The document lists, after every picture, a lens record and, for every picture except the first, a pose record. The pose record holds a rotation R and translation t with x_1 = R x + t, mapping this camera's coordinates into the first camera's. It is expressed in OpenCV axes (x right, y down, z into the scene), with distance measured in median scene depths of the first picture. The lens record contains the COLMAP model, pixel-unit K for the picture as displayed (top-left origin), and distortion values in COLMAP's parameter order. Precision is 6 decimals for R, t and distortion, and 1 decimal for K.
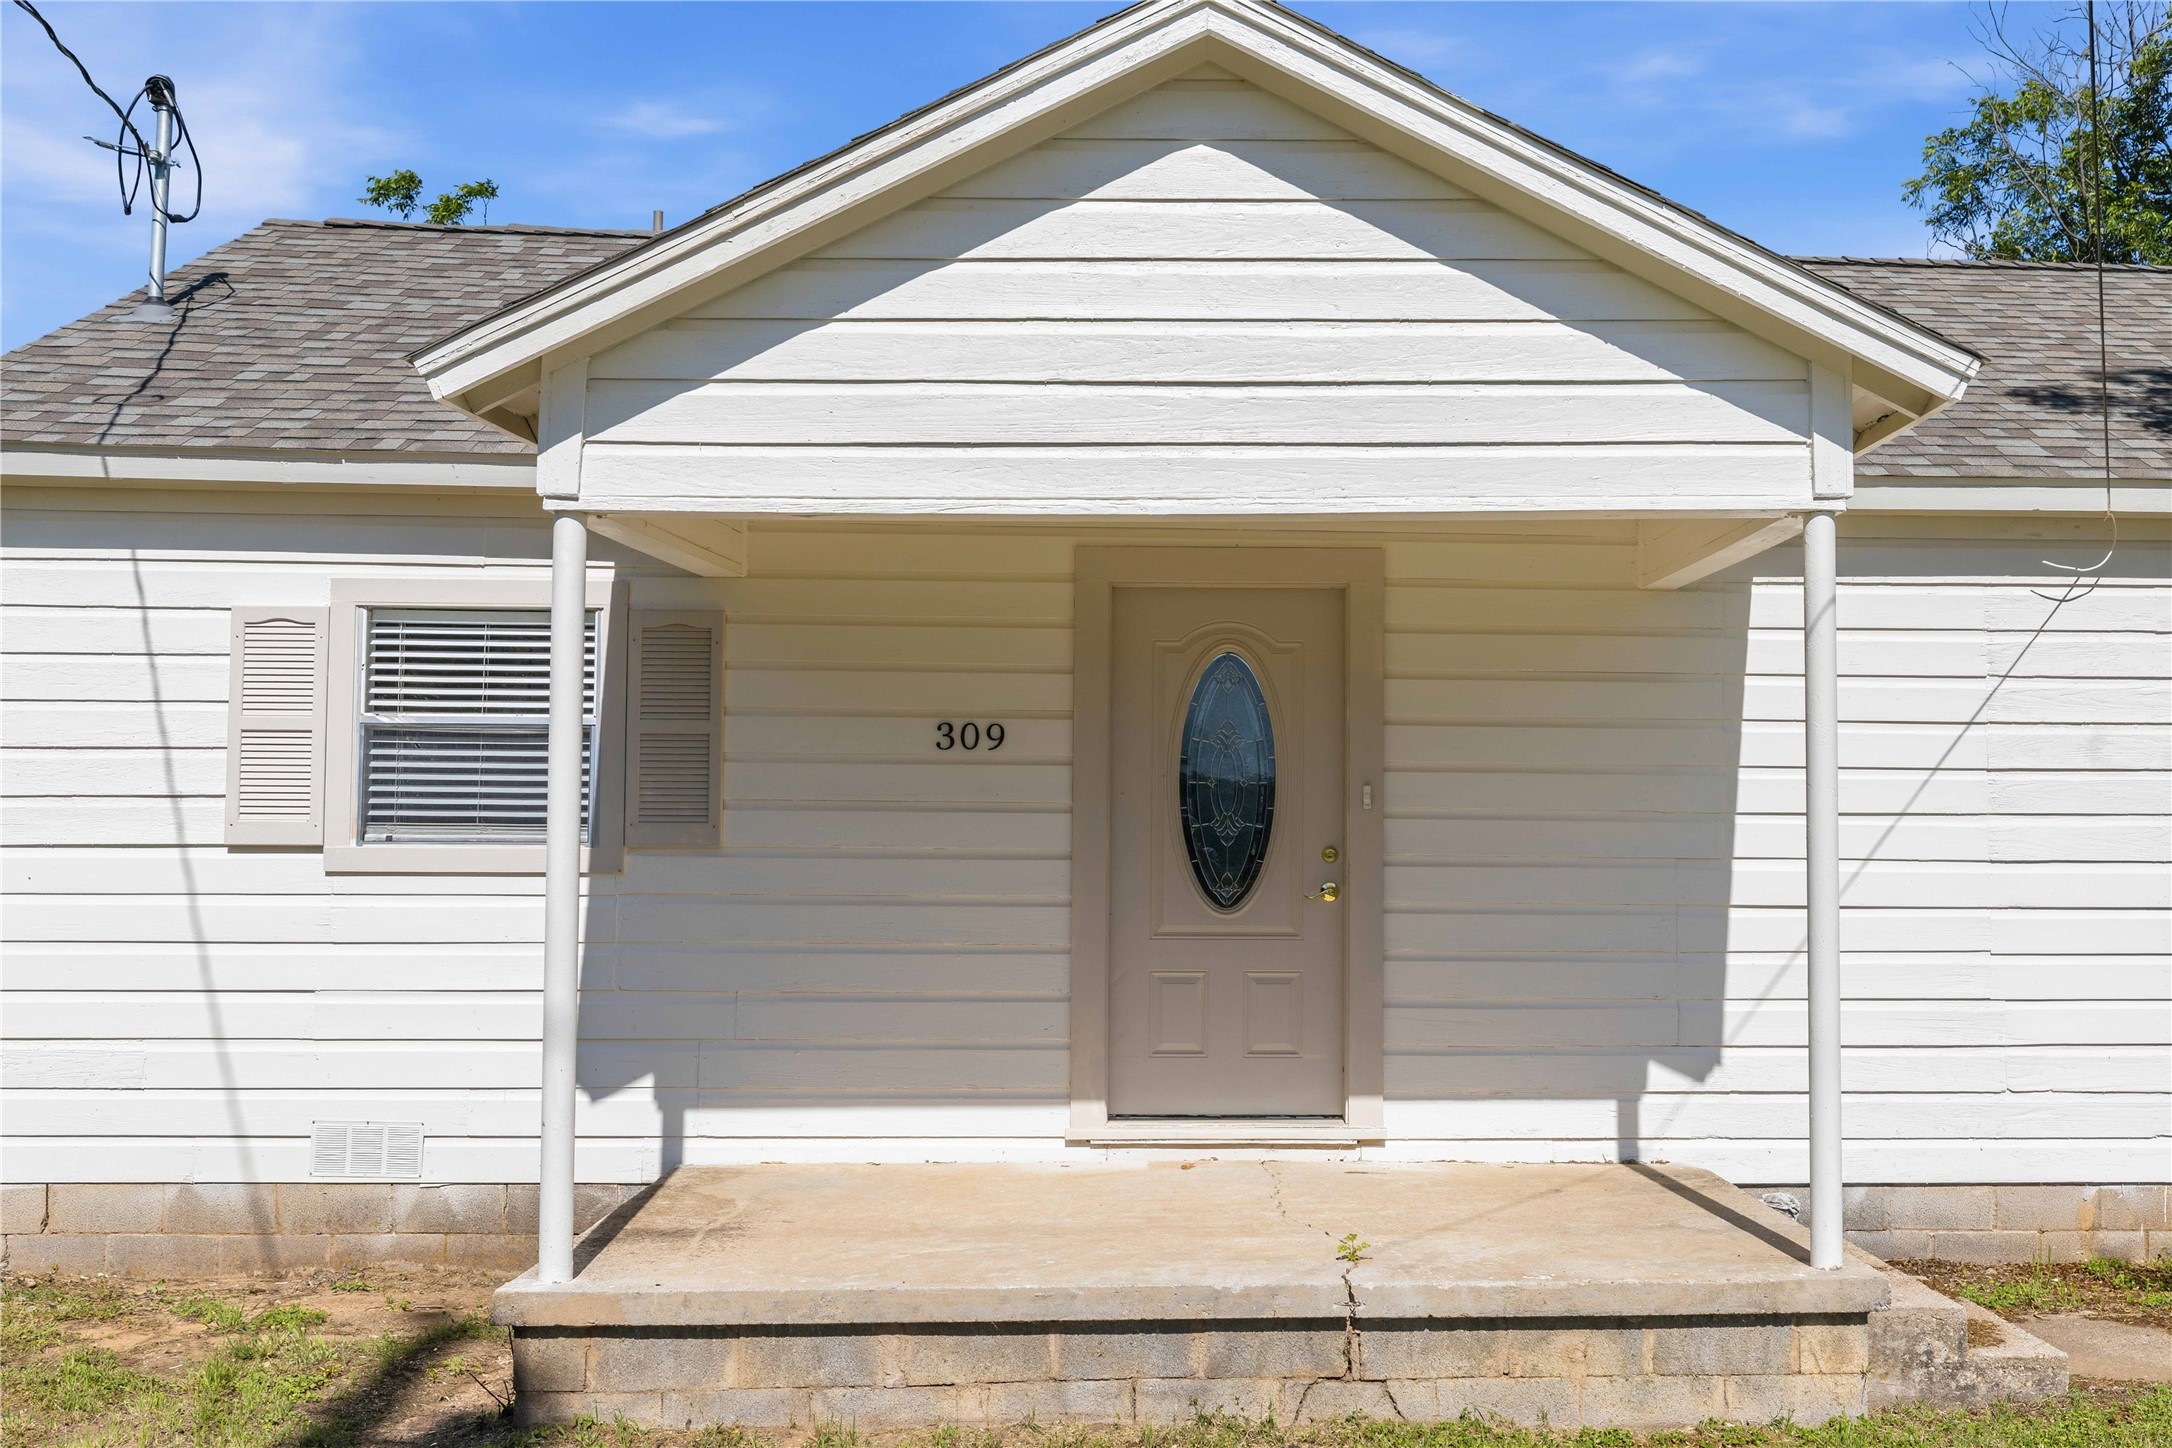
lens RADIAL K [[2160.0, 0, 1211.8], [0, 2160.0, 710.7], [0, 0, 1]] dist [-0.001590, 0.000000]
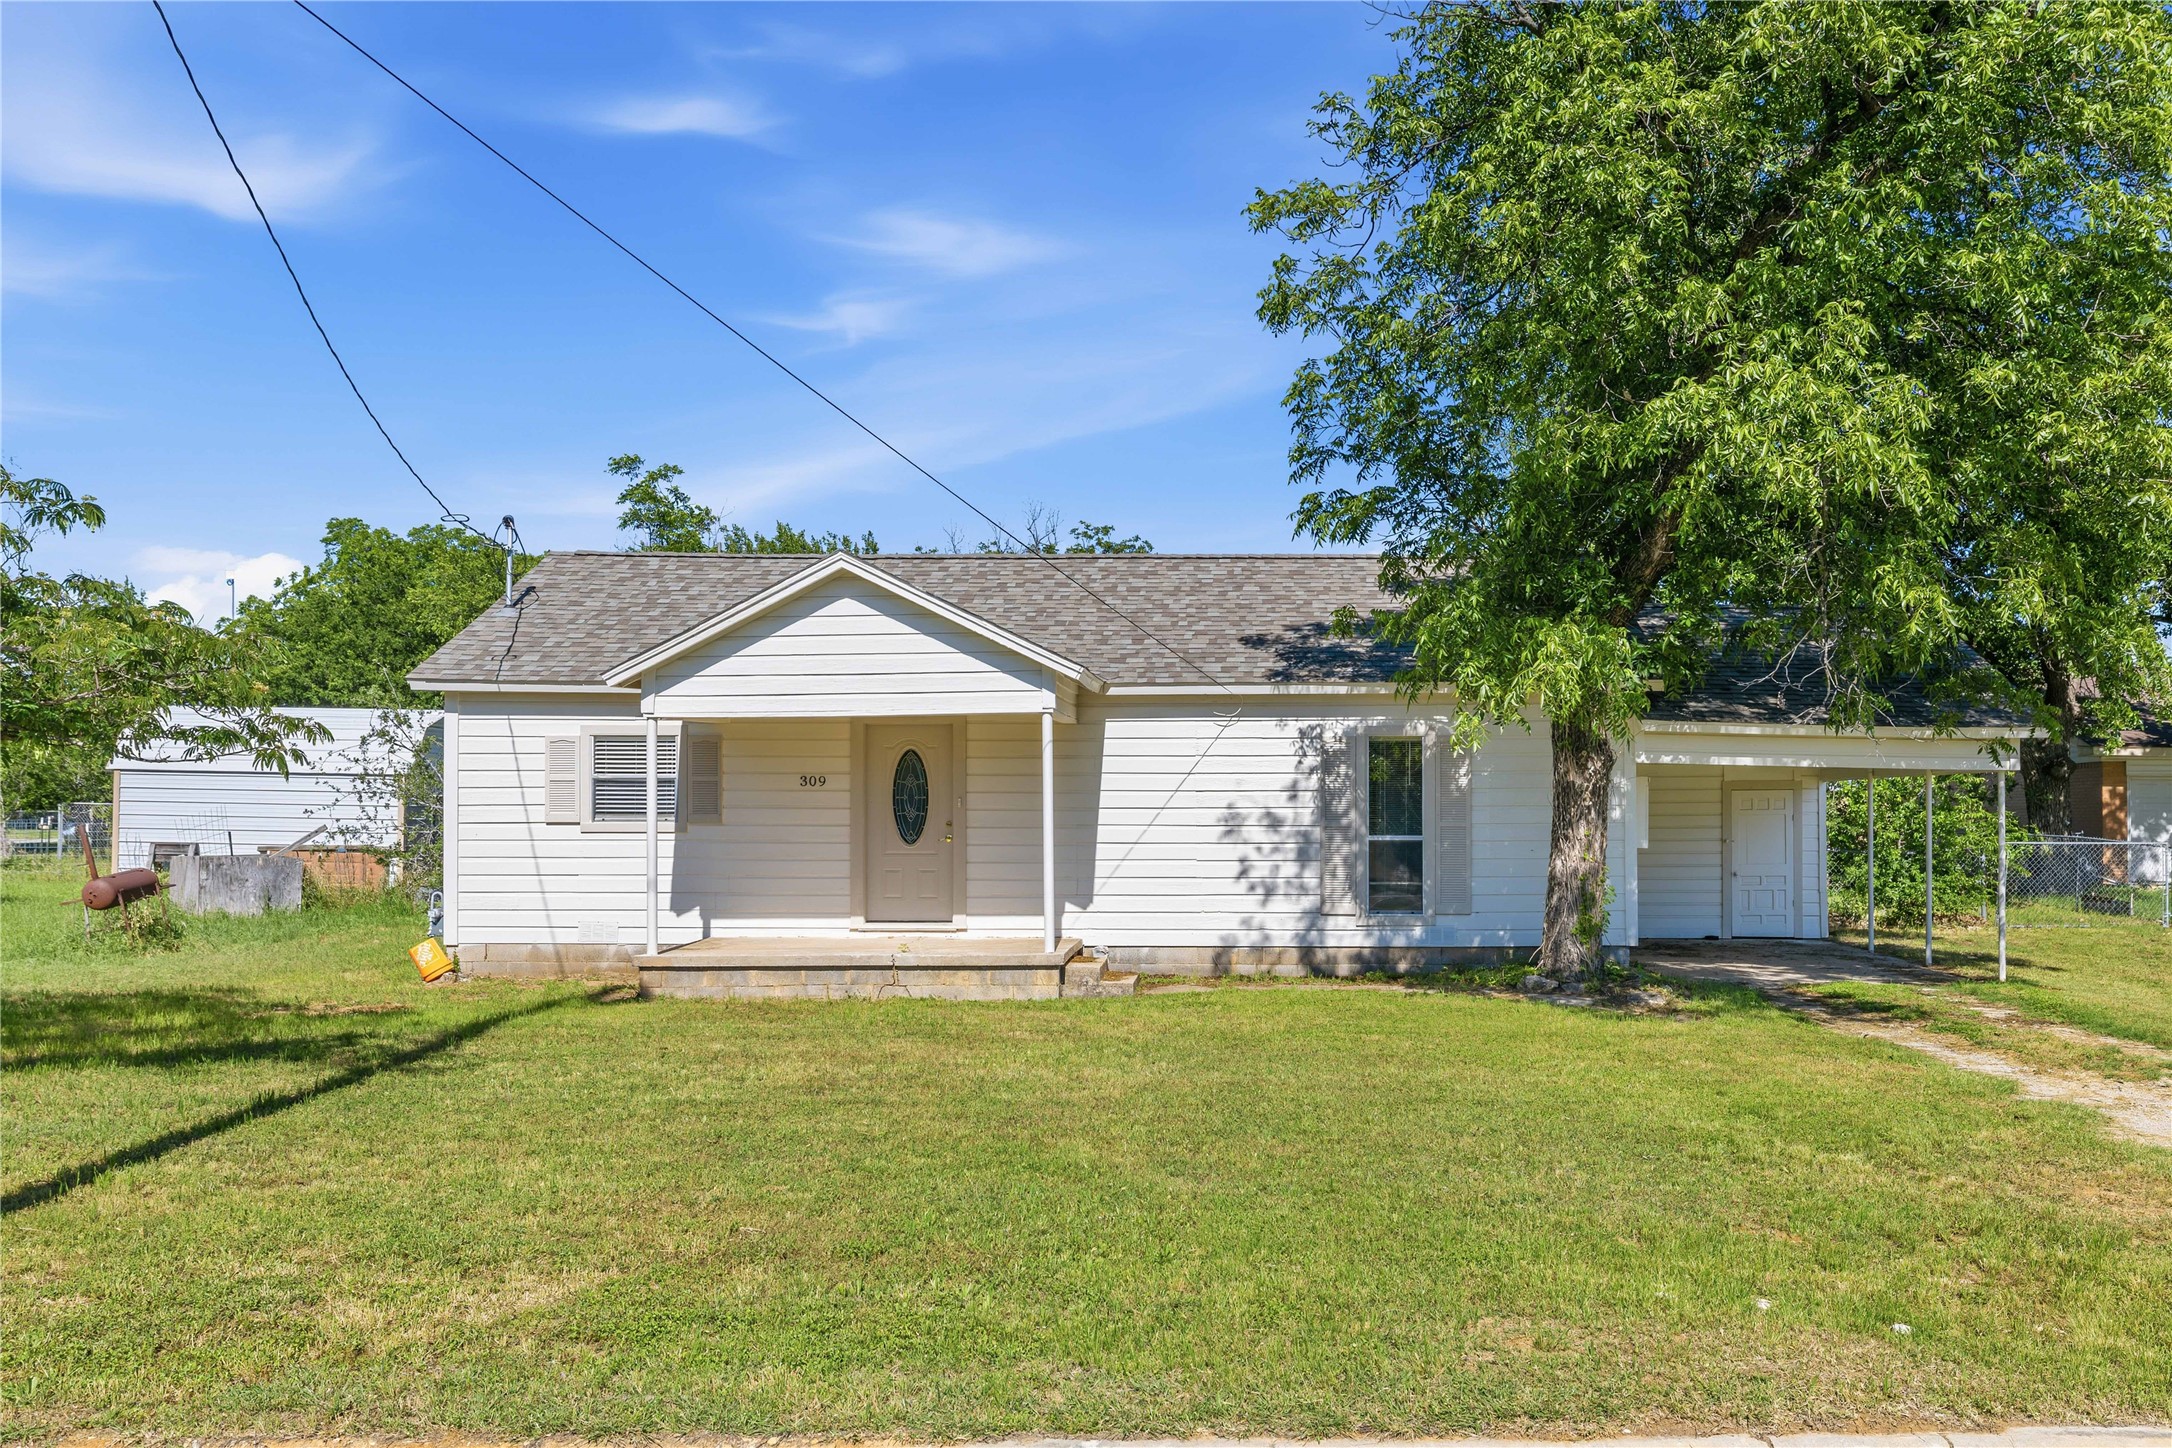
lens RADIAL K [[1693.1, 0, 1172.9], [0, 1693.1, 812.0], [0, 0, 1]] dist [0.003401, -0.011197]
pose [[0.998479, -0.003523, -0.055015, 0.462079], [0.006302, 0.998708, 0.050426, -0.054945], [0.054767, -0.050696, 0.997211, -1.110148]]
